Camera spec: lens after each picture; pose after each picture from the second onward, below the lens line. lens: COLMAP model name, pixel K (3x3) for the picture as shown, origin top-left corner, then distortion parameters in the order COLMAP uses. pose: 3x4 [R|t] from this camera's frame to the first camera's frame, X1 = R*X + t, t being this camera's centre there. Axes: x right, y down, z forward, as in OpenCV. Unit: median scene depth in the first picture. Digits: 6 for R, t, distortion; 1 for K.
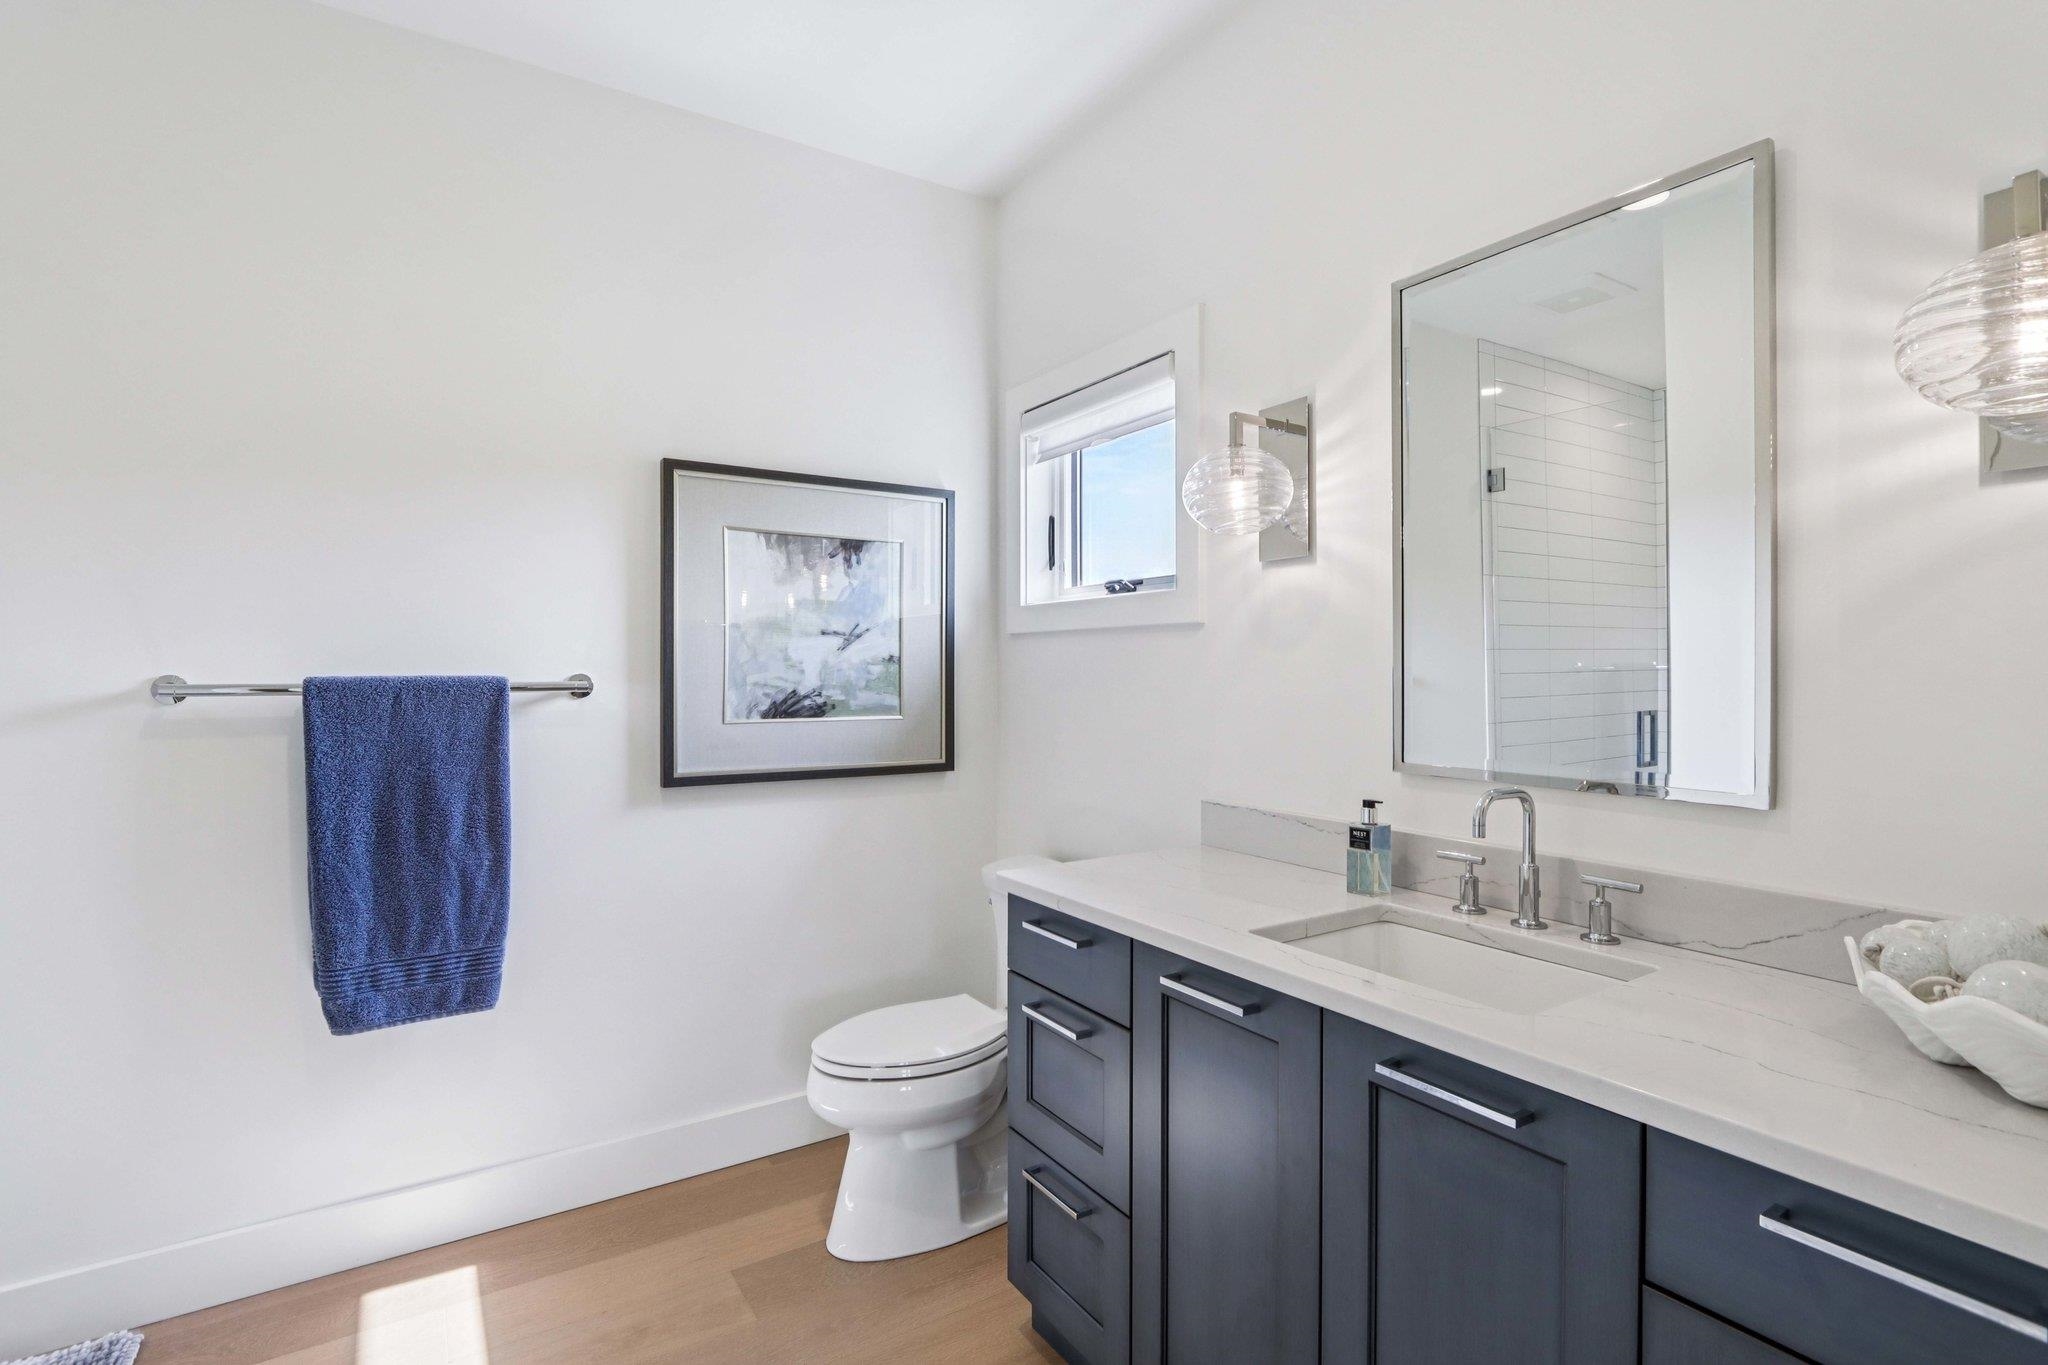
lens RADIAL K [[975.6, 0, 1023.9], [0, 975.6, 678.8], [0, 0, 1]] dist [-0.016234, 0.002351]
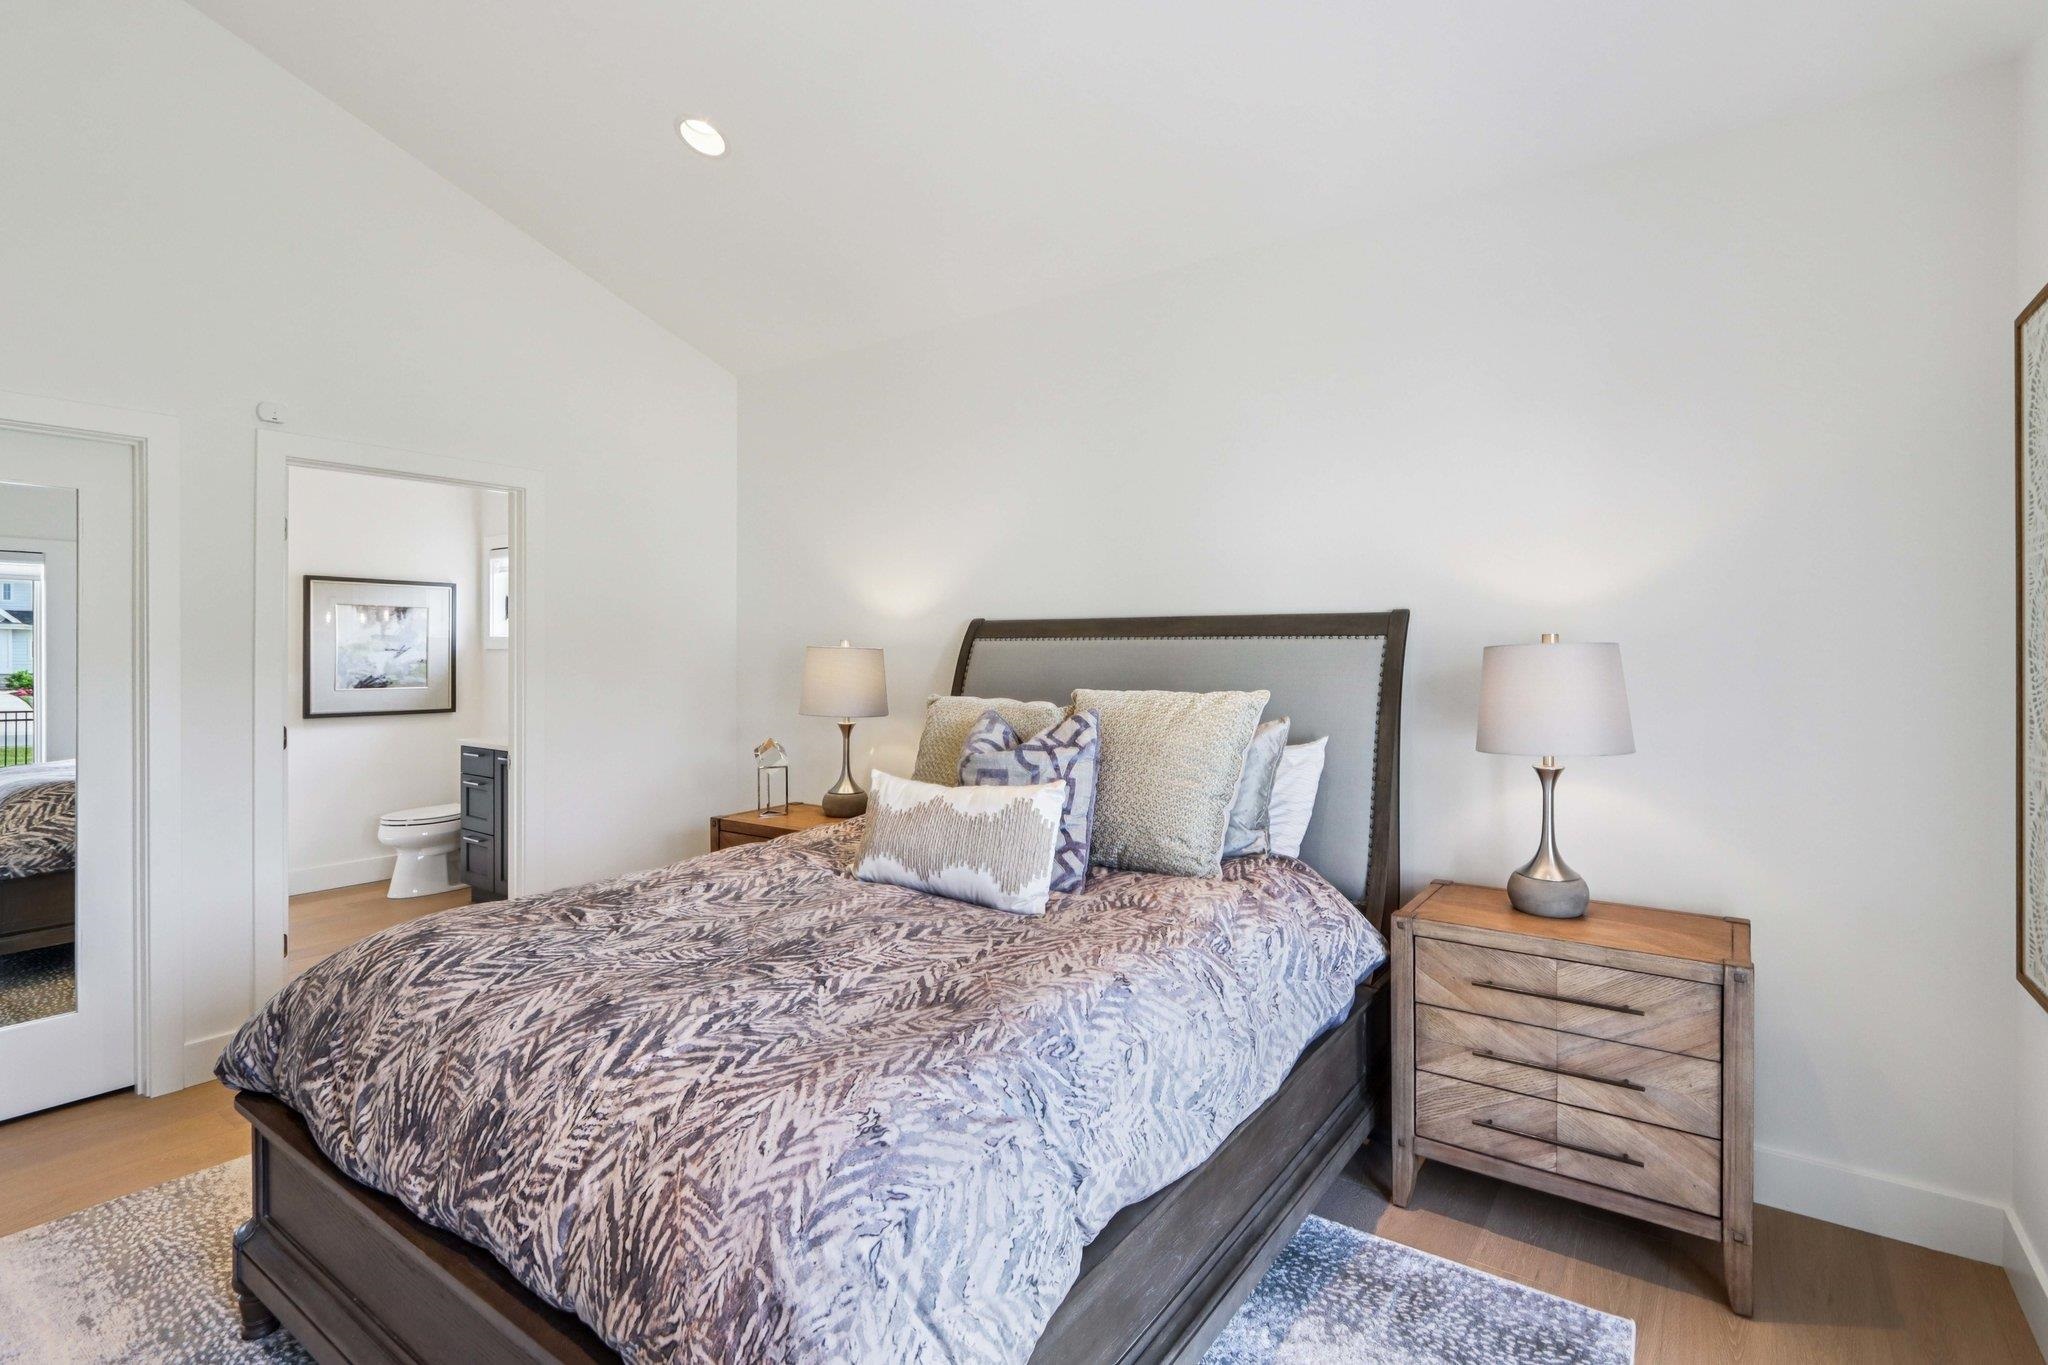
lens RADIAL K [[975.6, 0, 1042.4], [0, 975.6, 651.2], [0, 0, 1]] dist [-0.016234, 0.002351]
pose [[0.923701, 0.003755, 0.383096, 0.330305], [-0.001473, 0.999979, -0.006248, -0.032183], [-0.383111, 0.005207, 0.923687, -1.614881]]
